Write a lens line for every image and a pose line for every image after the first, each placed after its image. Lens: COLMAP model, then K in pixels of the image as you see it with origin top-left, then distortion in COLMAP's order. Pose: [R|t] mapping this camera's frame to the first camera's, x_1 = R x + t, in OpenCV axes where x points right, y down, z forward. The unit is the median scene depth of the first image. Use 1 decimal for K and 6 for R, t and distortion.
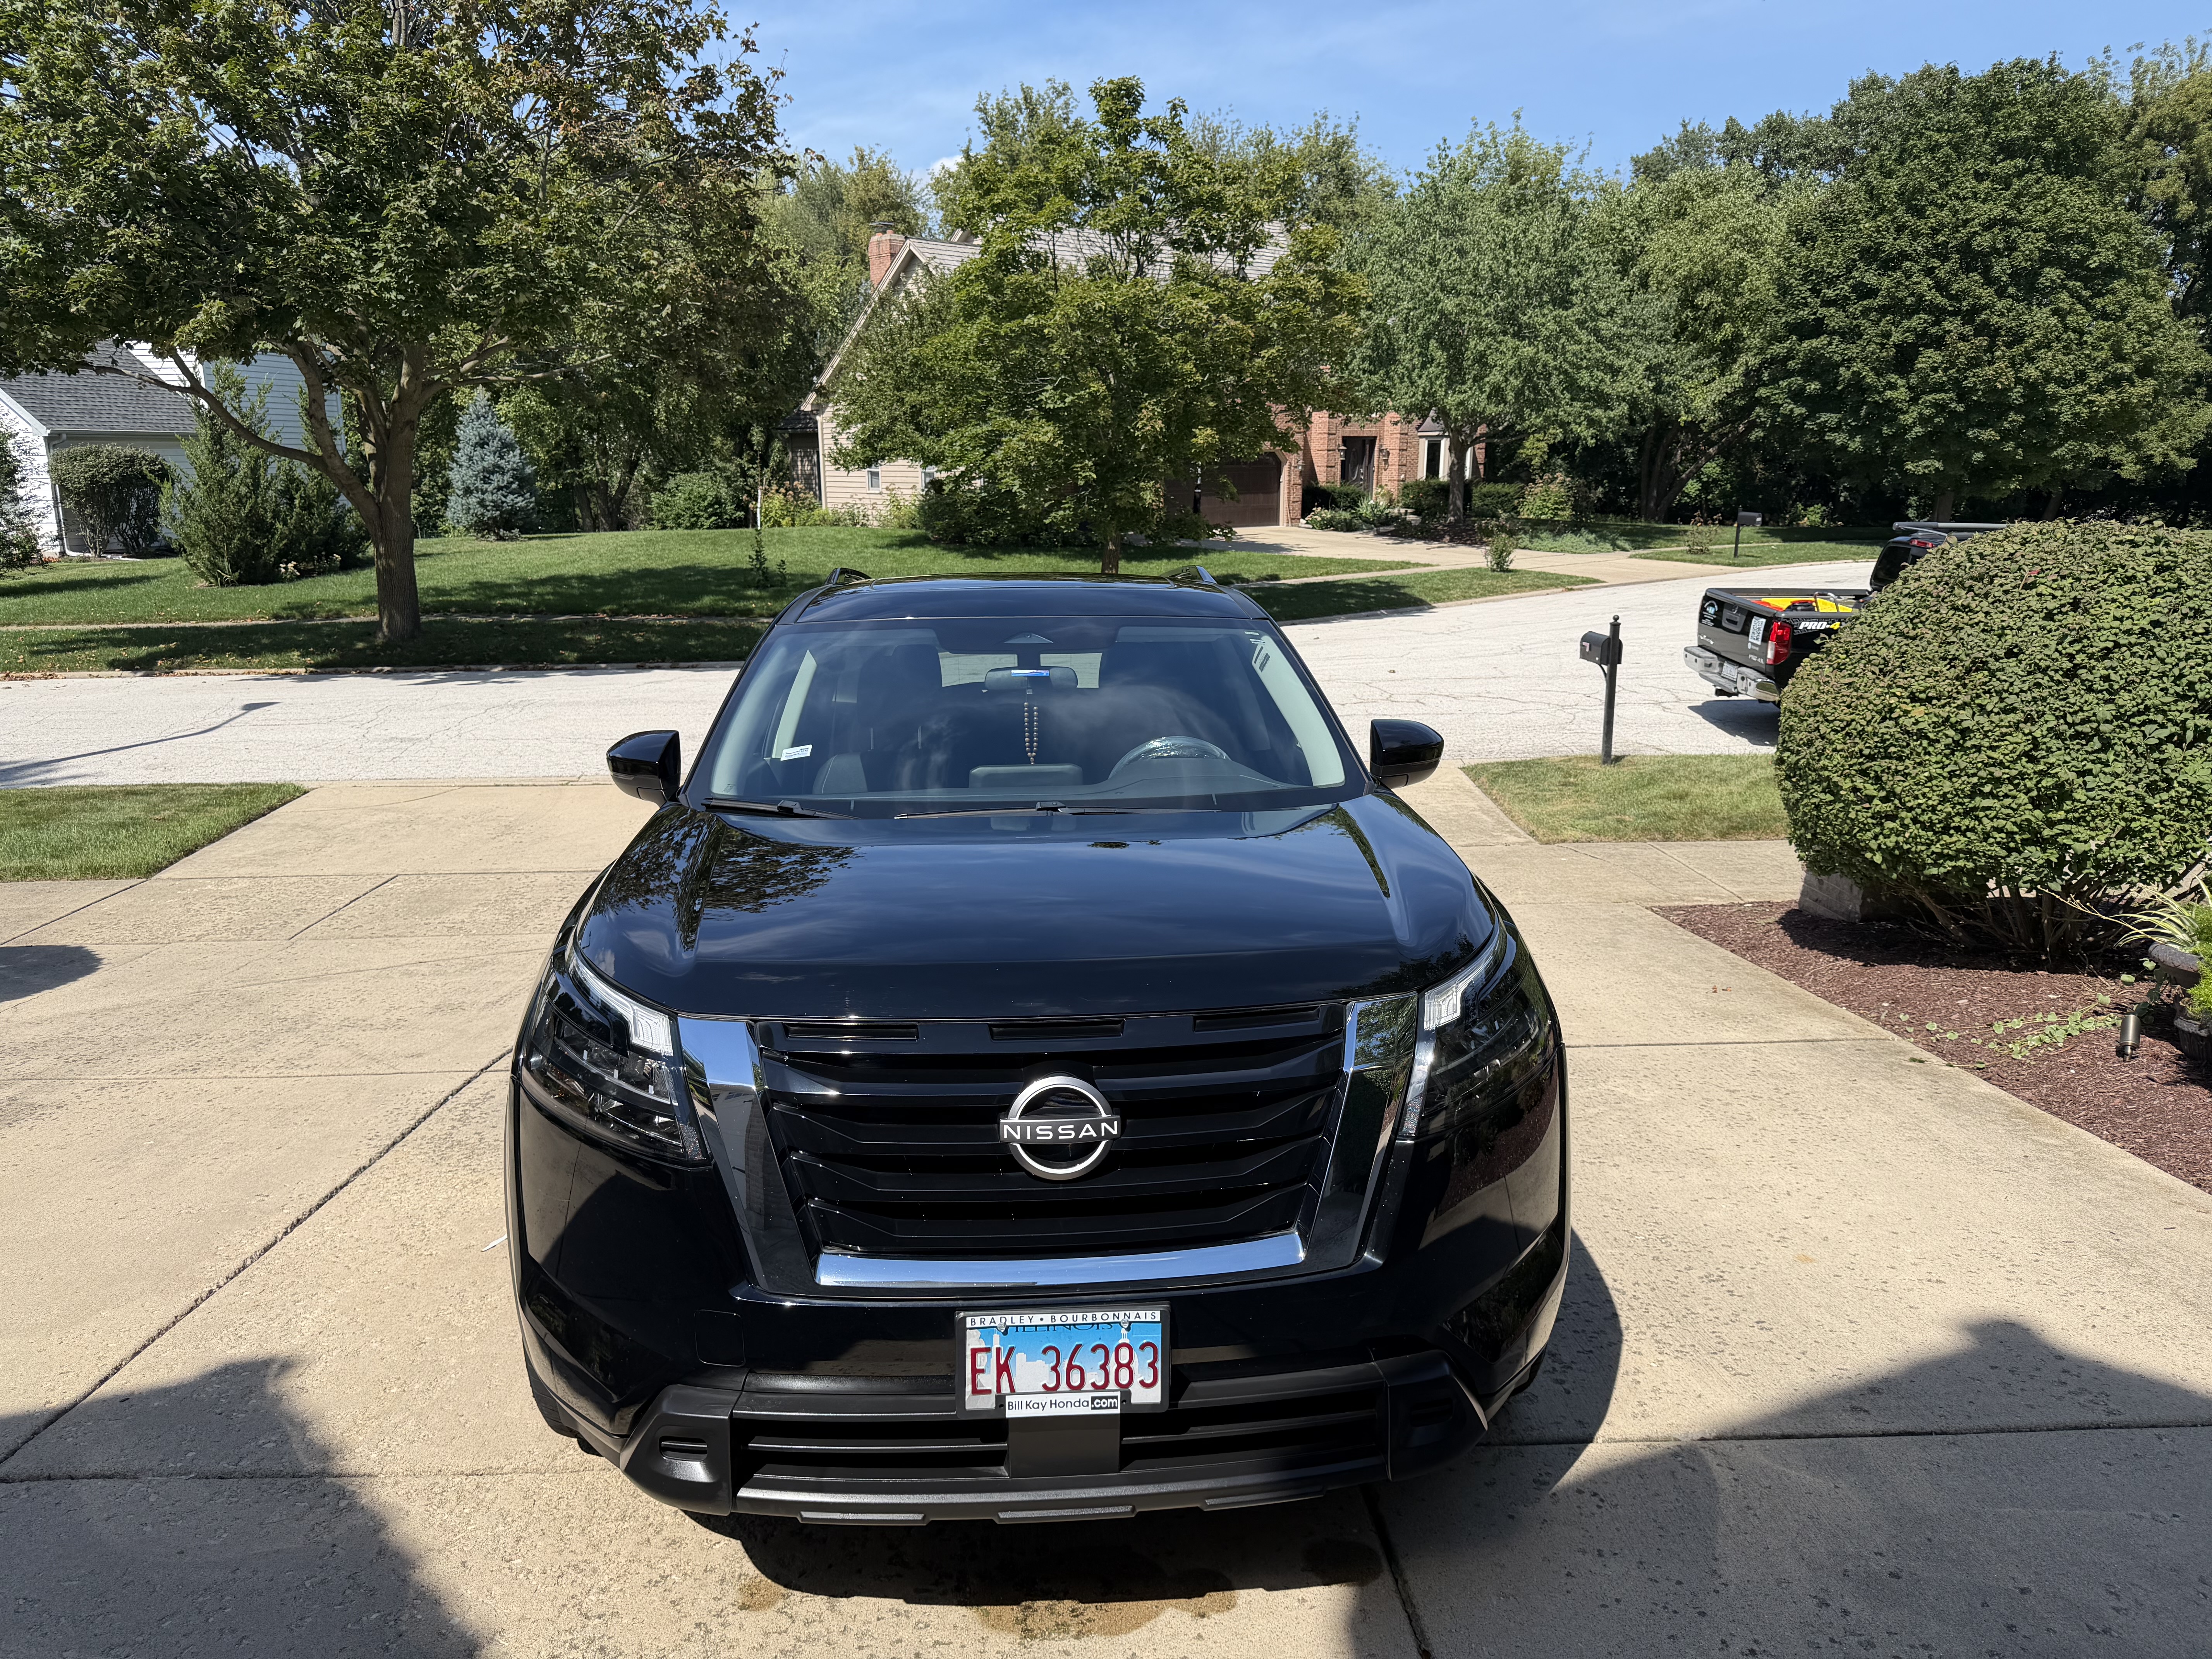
lens RADIAL K [[1603.8, 0, 1148.1], [0, 1603.8, 797.6], [0, 0, 1]] dist [-0.039319, 0.013739]
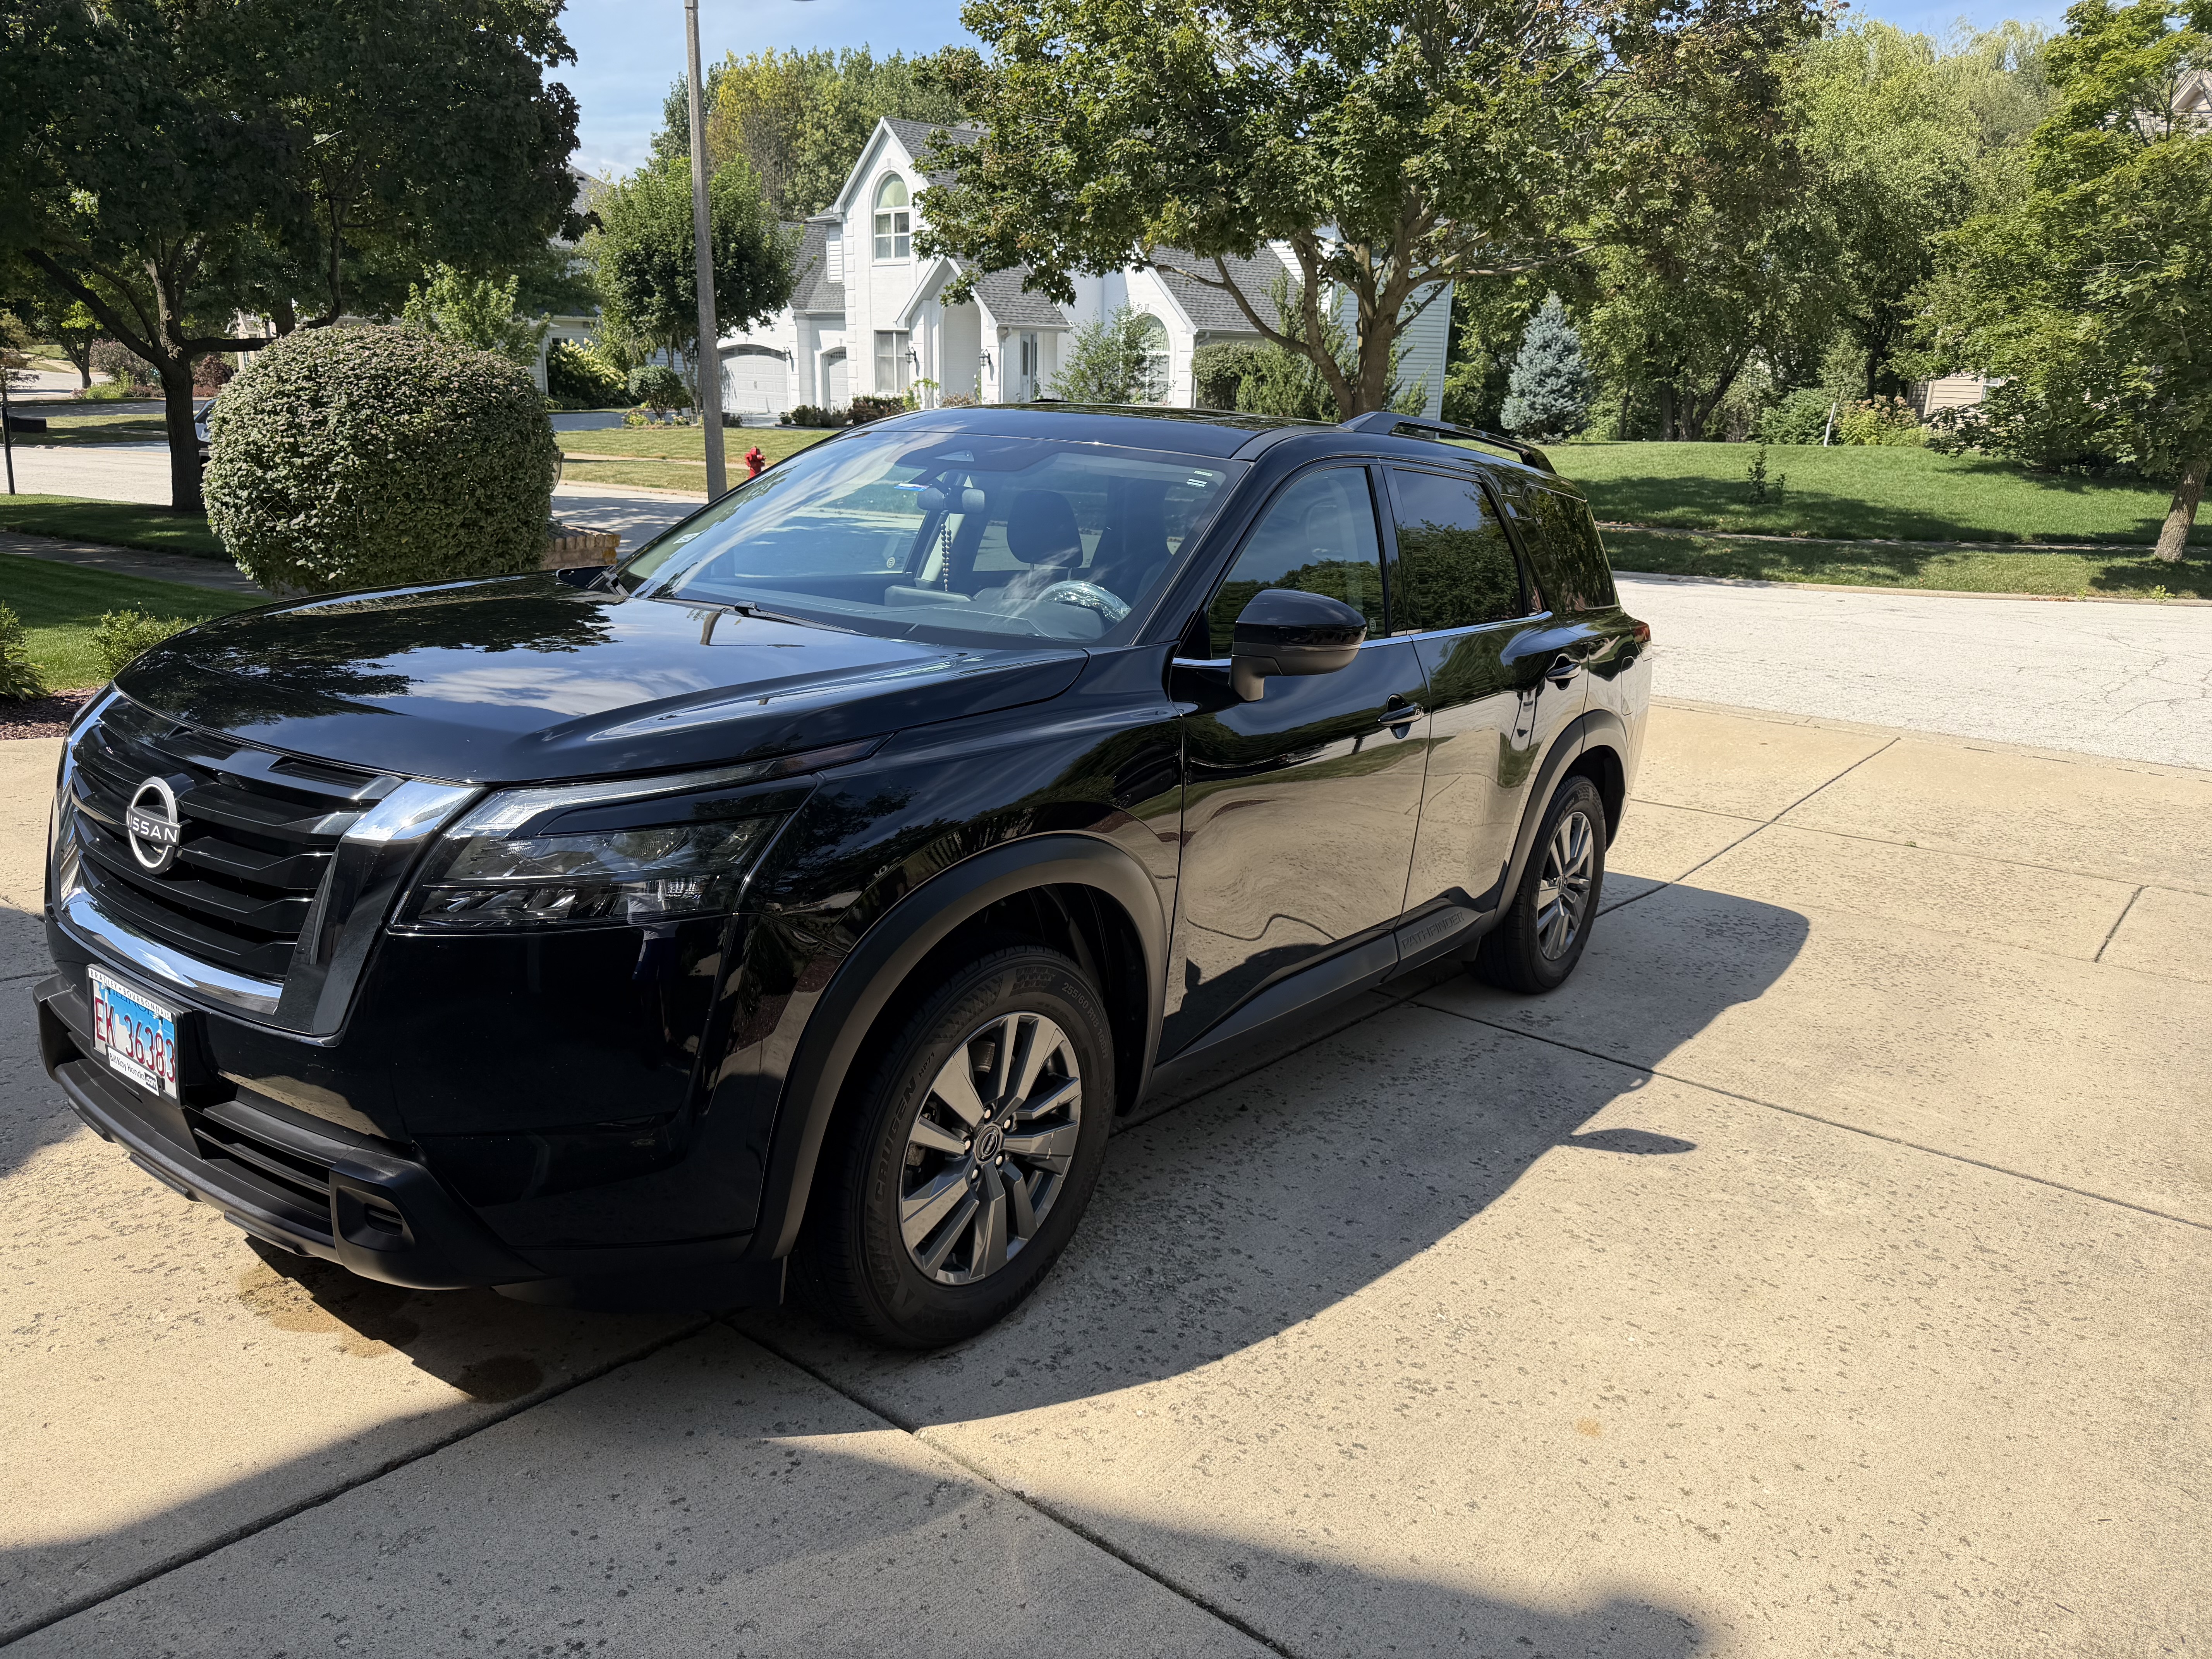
lens RADIAL K [[1603.8, 0, 1099.5], [0, 1603.8, 841.7], [0, 0, 1]] dist [-0.039319, 0.013739]
pose [[0.748746, 0.198298, -0.632501, 0.251463], [-0.150624, 0.980141, 0.128981, -0.003849], [0.645517, -0.001304, 0.763745, 0.135442]]
